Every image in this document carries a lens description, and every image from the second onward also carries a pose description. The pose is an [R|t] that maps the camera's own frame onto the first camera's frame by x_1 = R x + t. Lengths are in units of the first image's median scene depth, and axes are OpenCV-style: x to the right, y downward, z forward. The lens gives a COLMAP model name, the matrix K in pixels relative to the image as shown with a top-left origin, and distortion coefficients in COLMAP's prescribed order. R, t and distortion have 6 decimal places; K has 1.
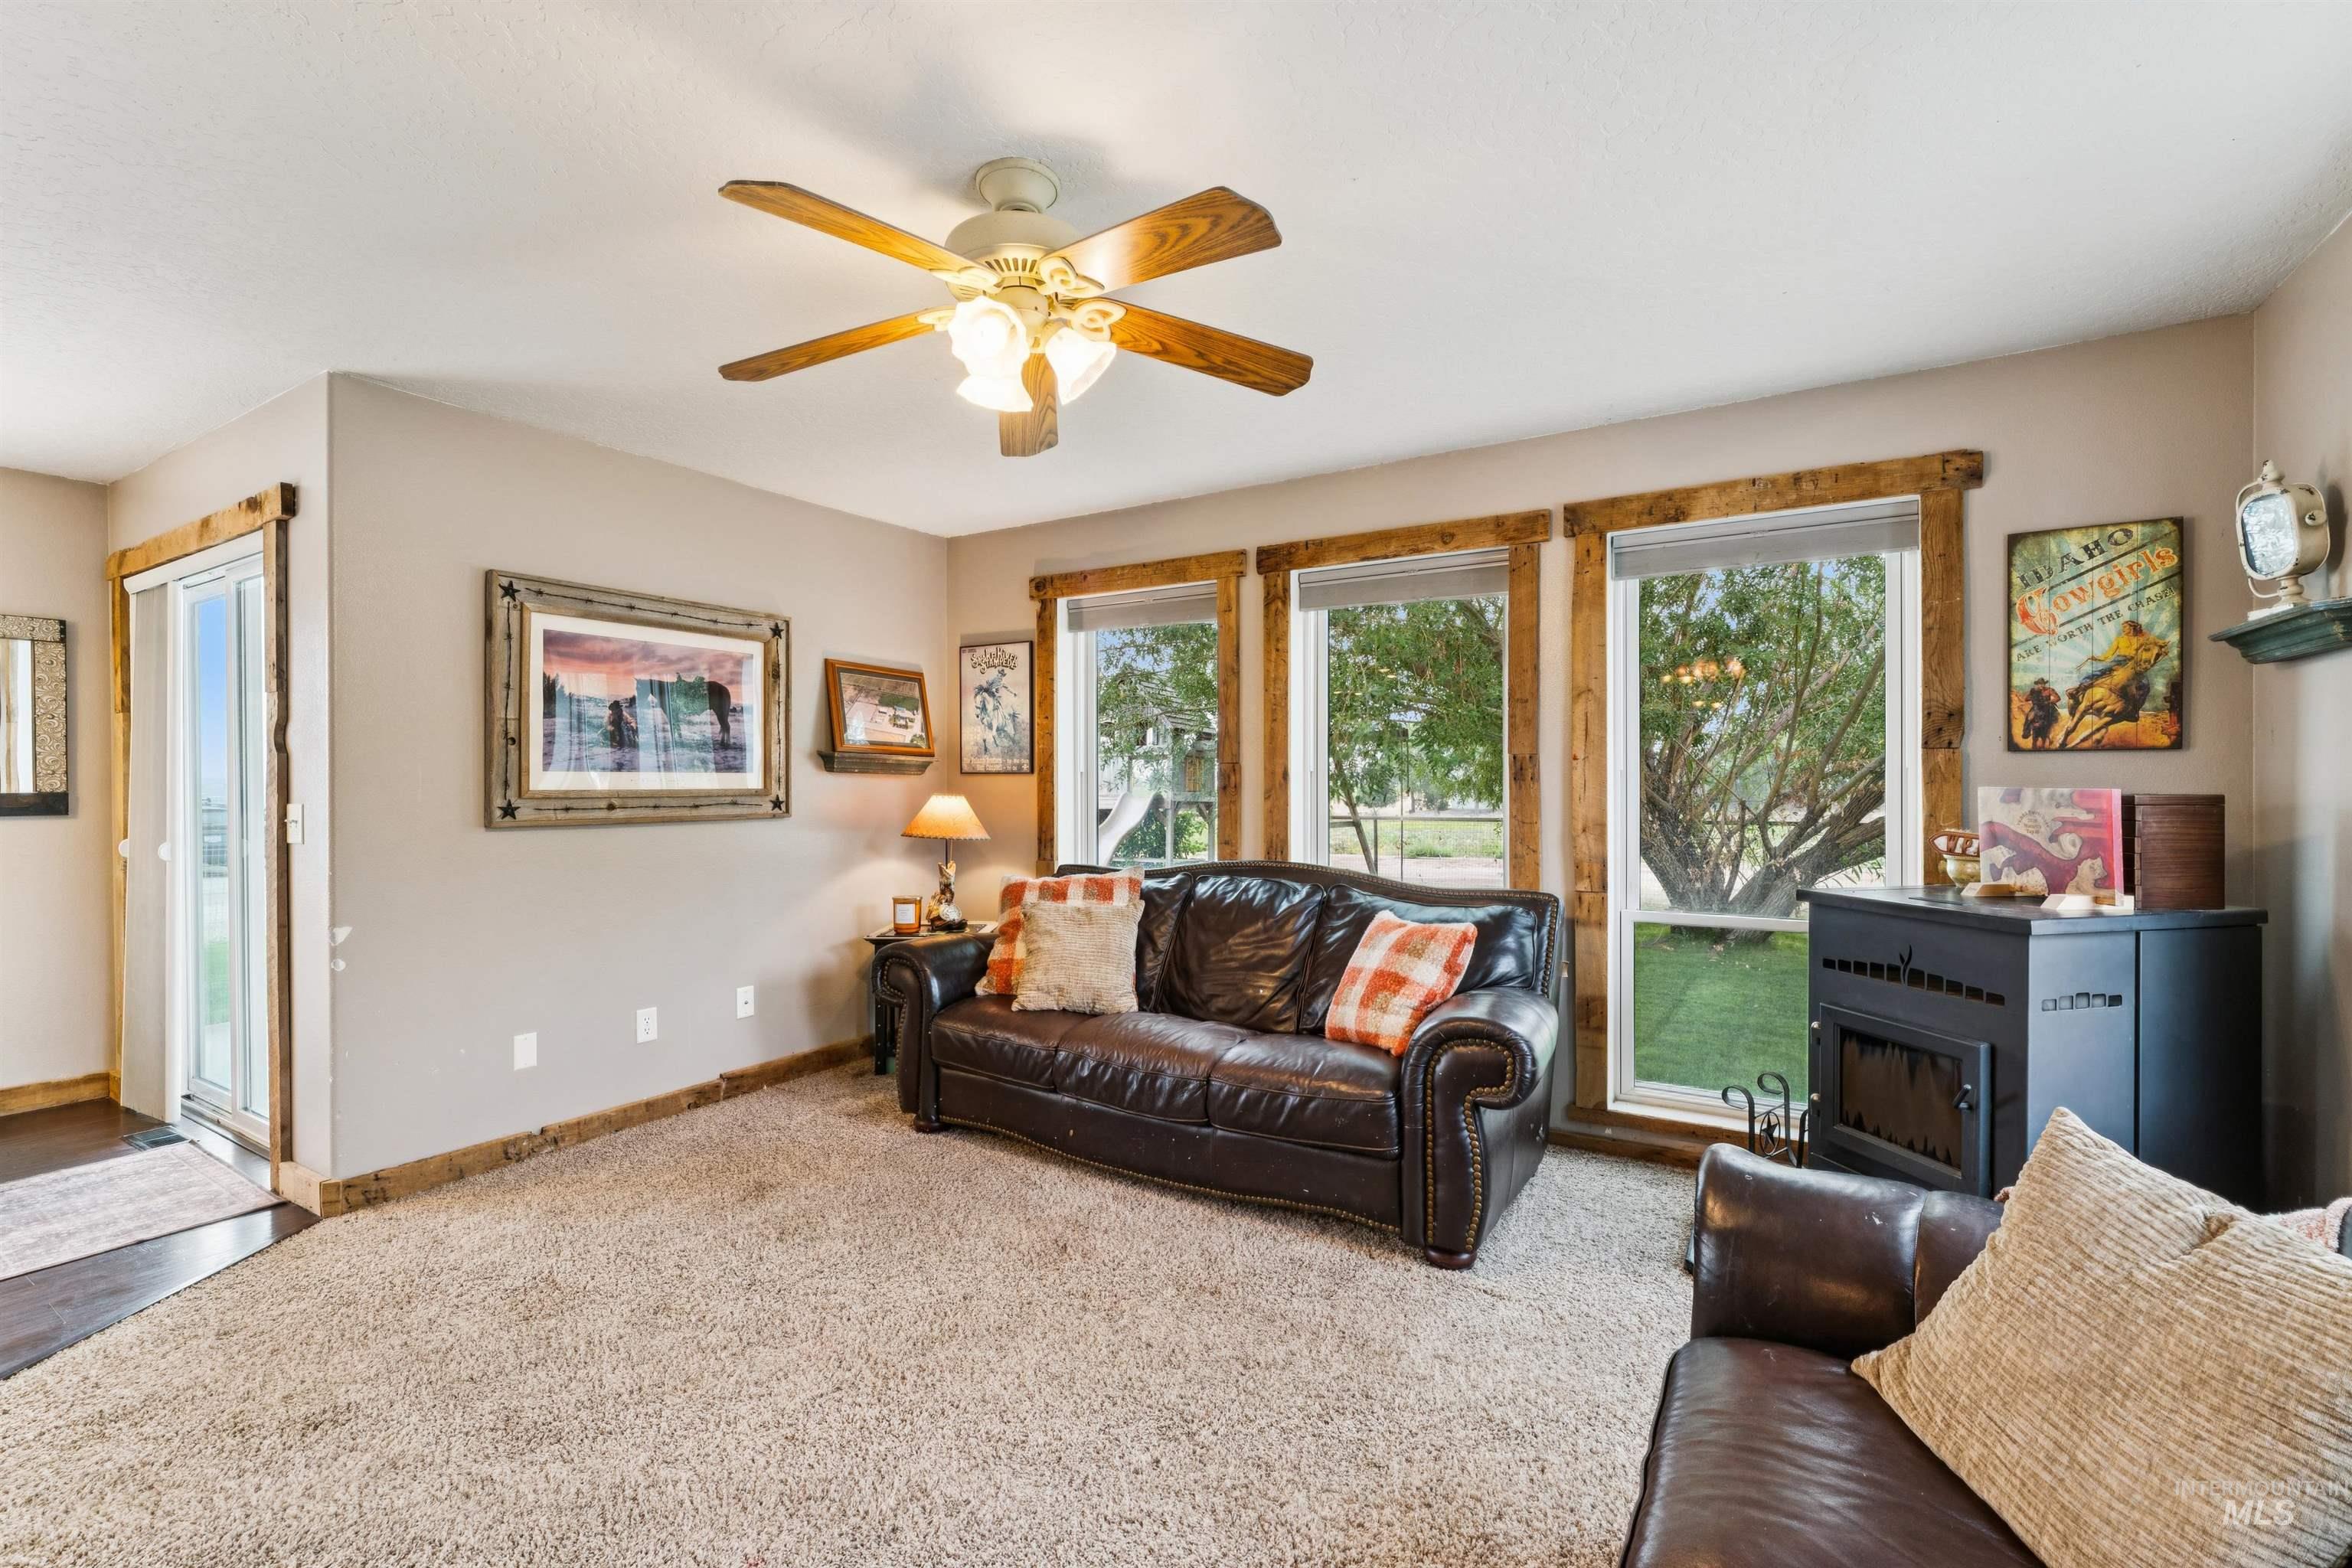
lens RADIAL K [[1010.5, 0, 1190.4], [0, 1010.5, 789.3], [0, 0, 1]] dist [-0.007230, 0.003217]
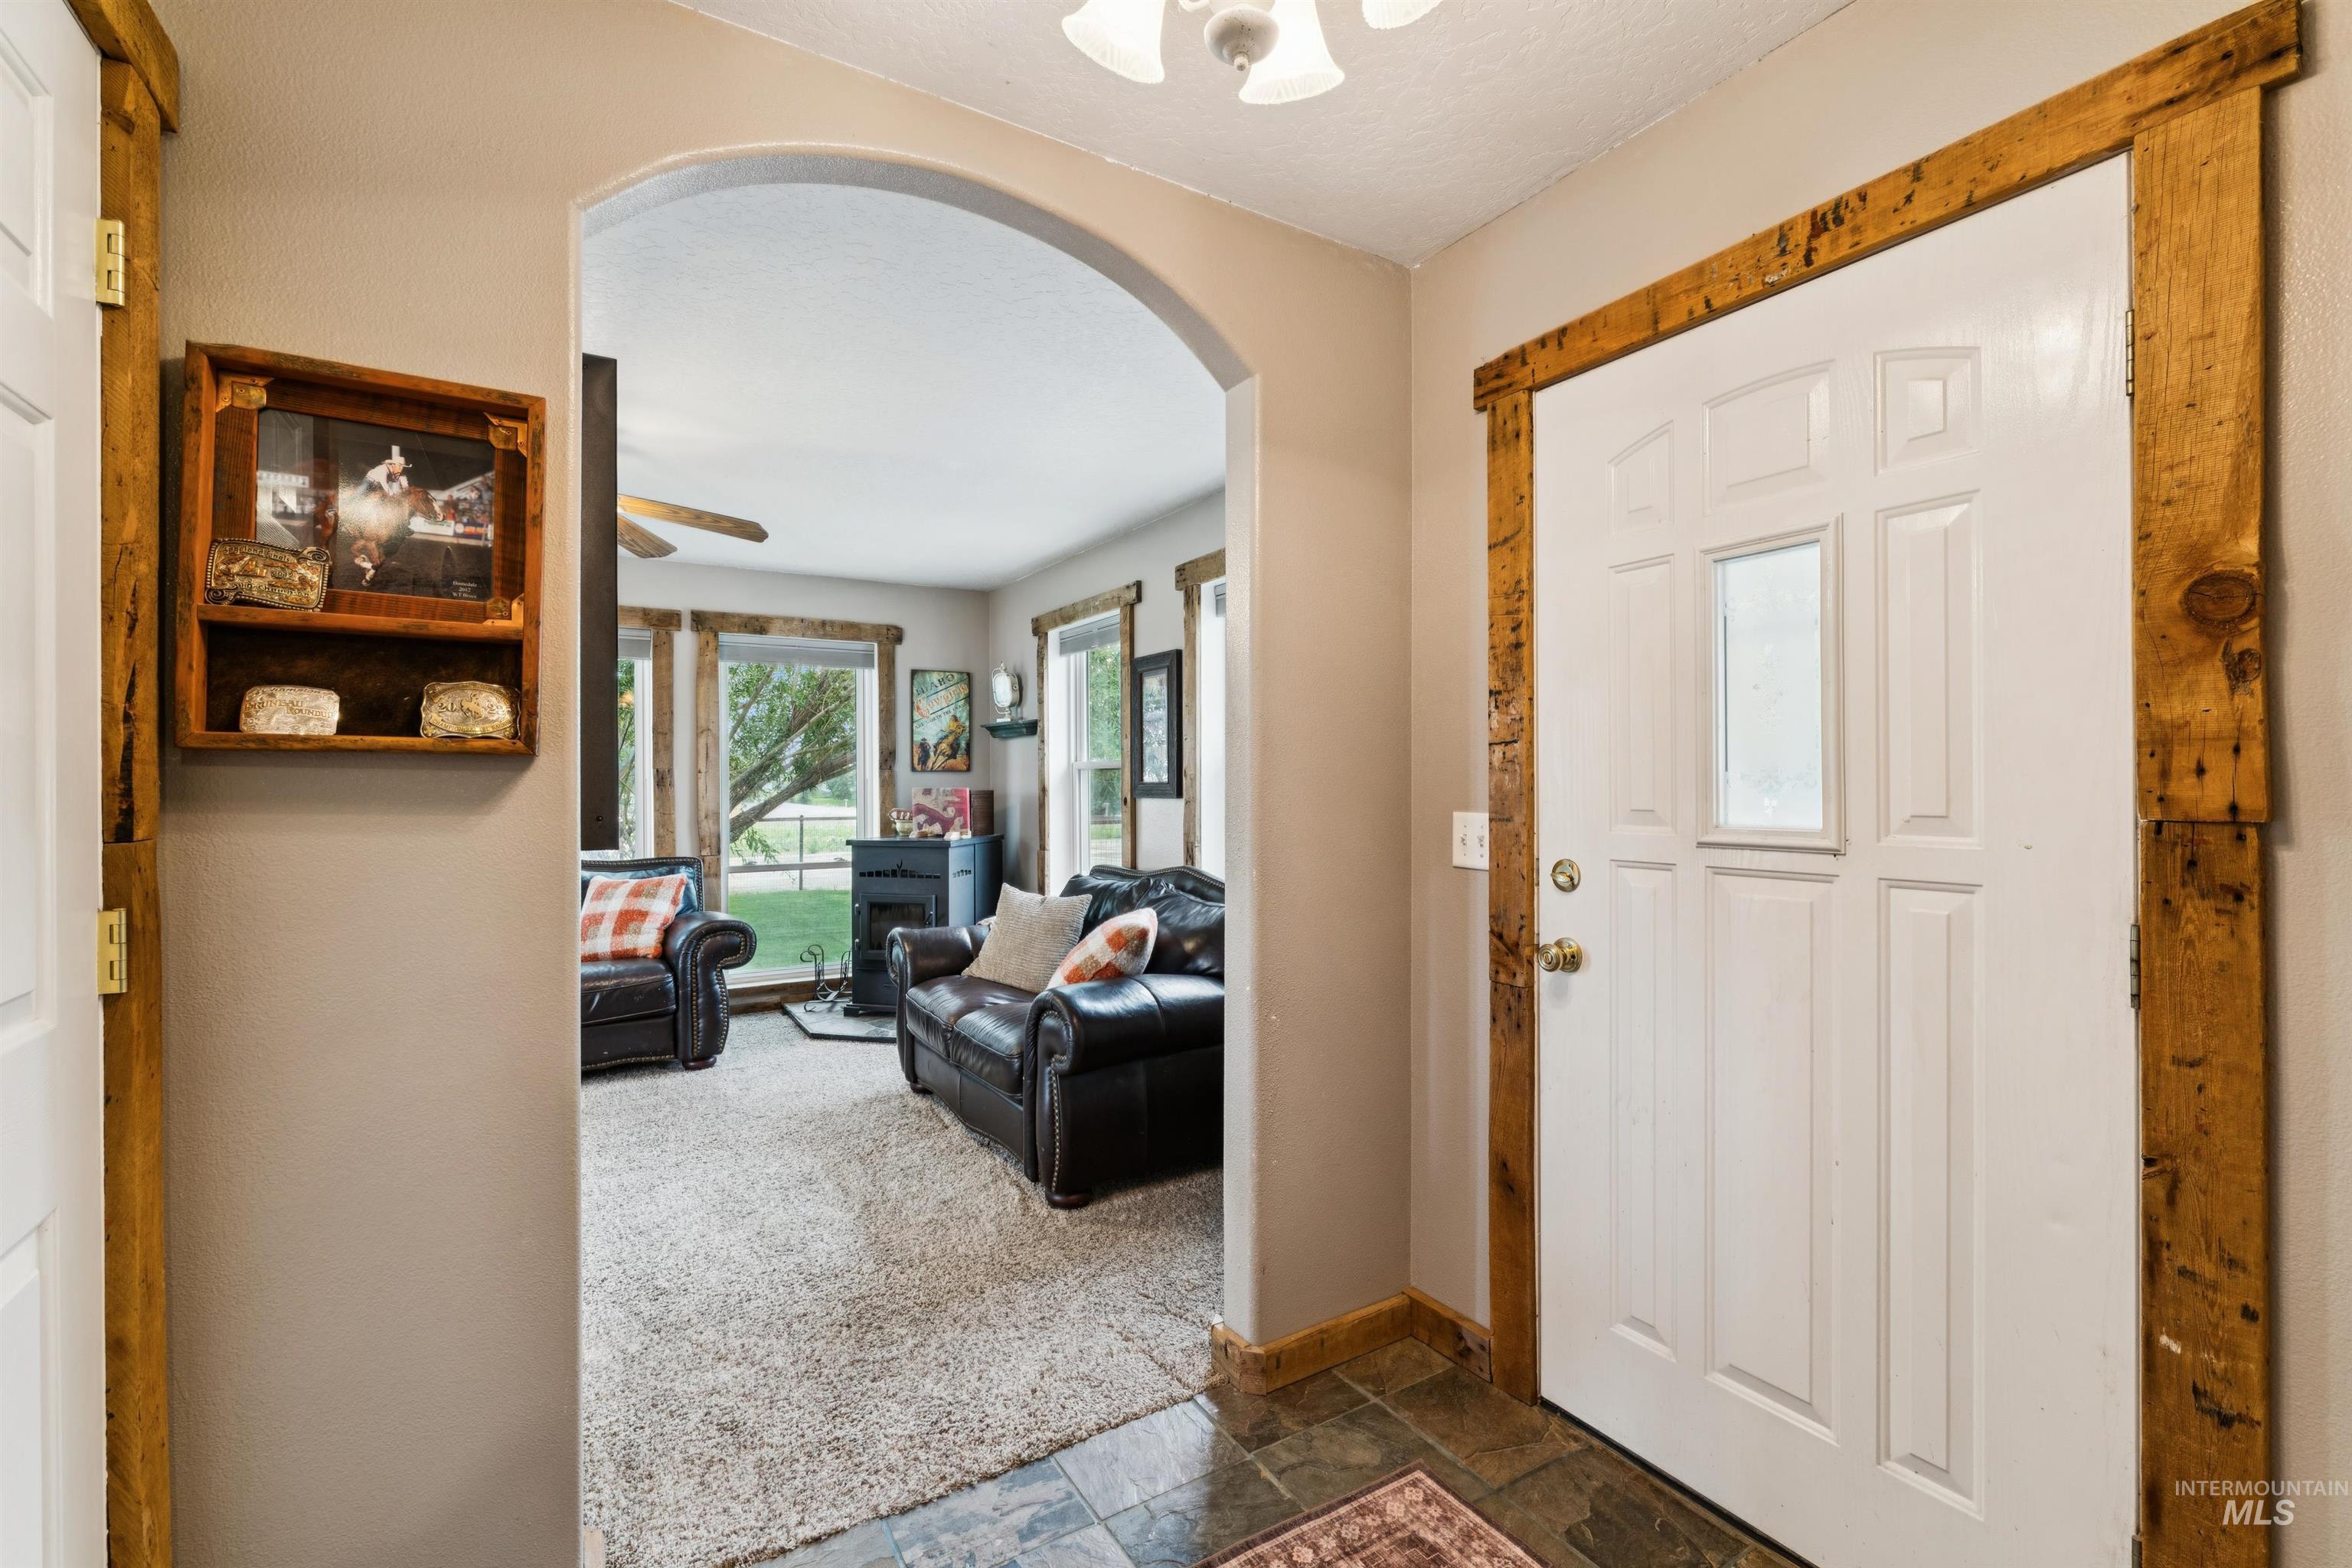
lens RADIAL K [[1010.5, 0, 1176.0], [0, 1010.5, 787.3], [0, 0, 1]] dist [-0.007230, 0.003217]
pose [[0.455402, -0.004134, 0.890277, -0.688563], [0.011524, 0.999933, -0.001252, 0.003972], [-0.890212, 0.010830, 0.455419, -0.384378]]
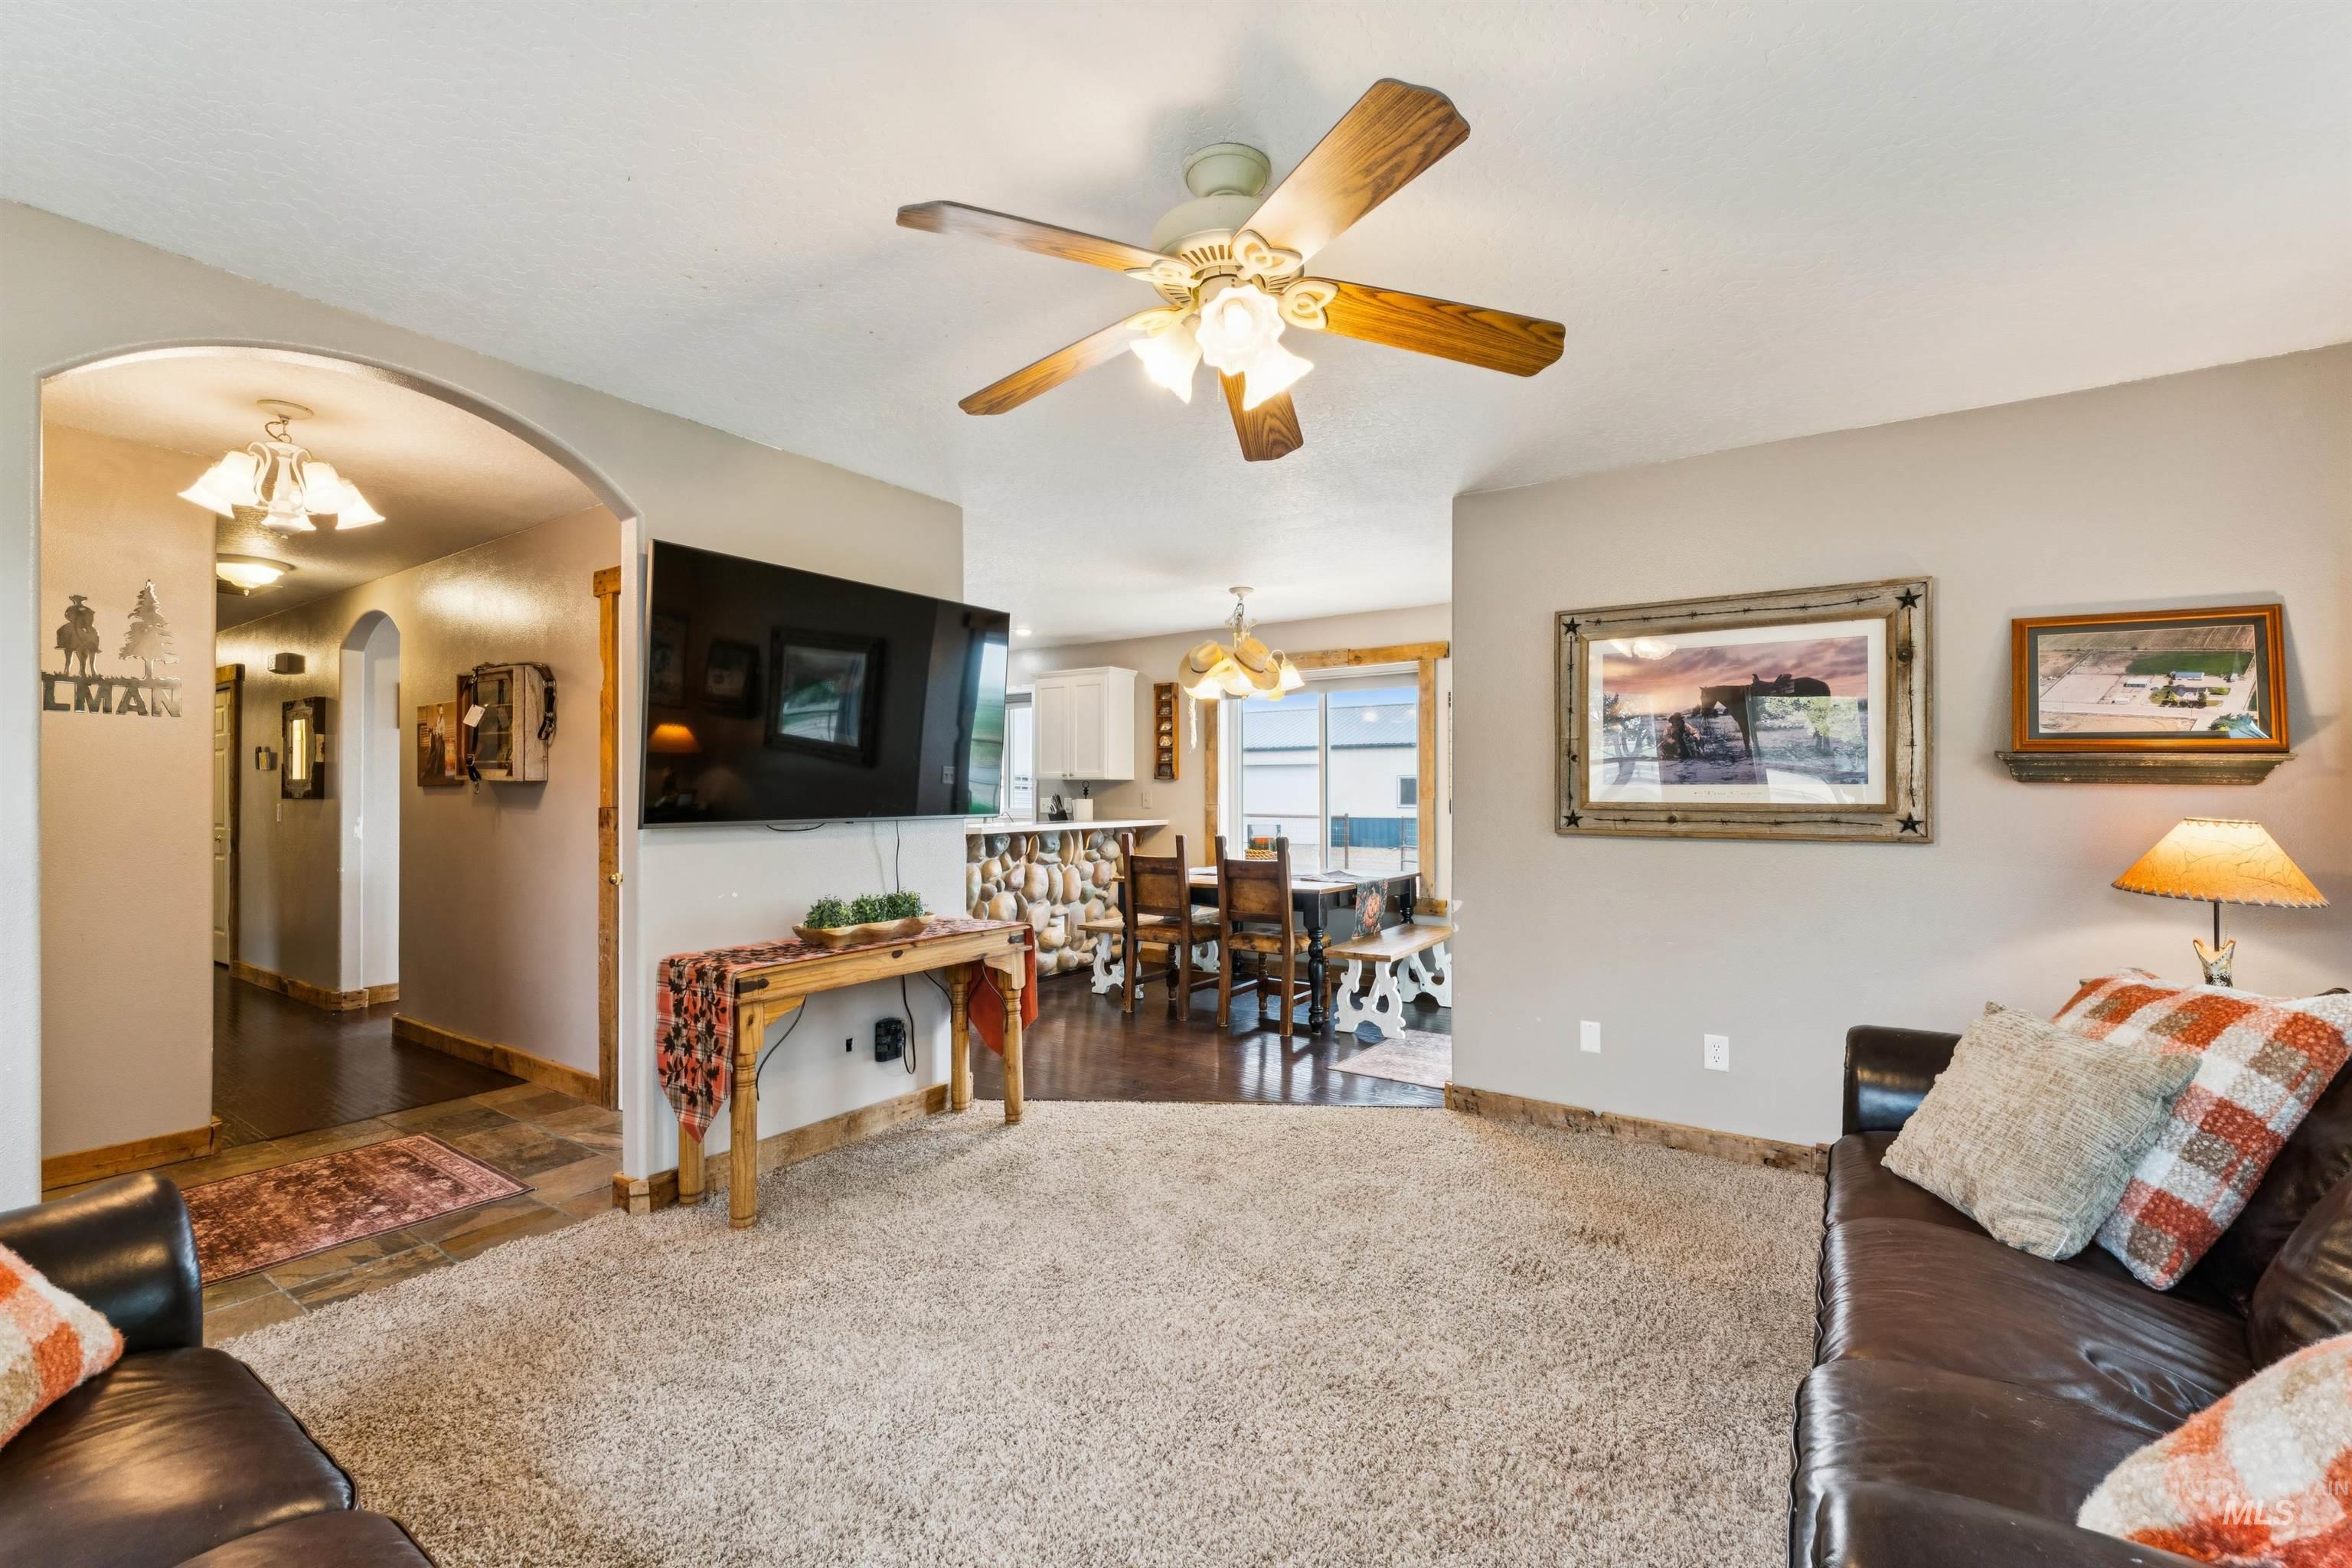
lens RADIAL K [[1010.5, 0, 1172.6], [0, 1010.5, 784.3], [0, 0, 1]] dist [-0.007230, 0.003217]
pose [[-0.049746, -0.005045, -0.998749, 0.470837], [-0.008866, 0.999950, -0.004610, -0.009045], [0.998723, 0.008625, -0.049789, 0.588537]]
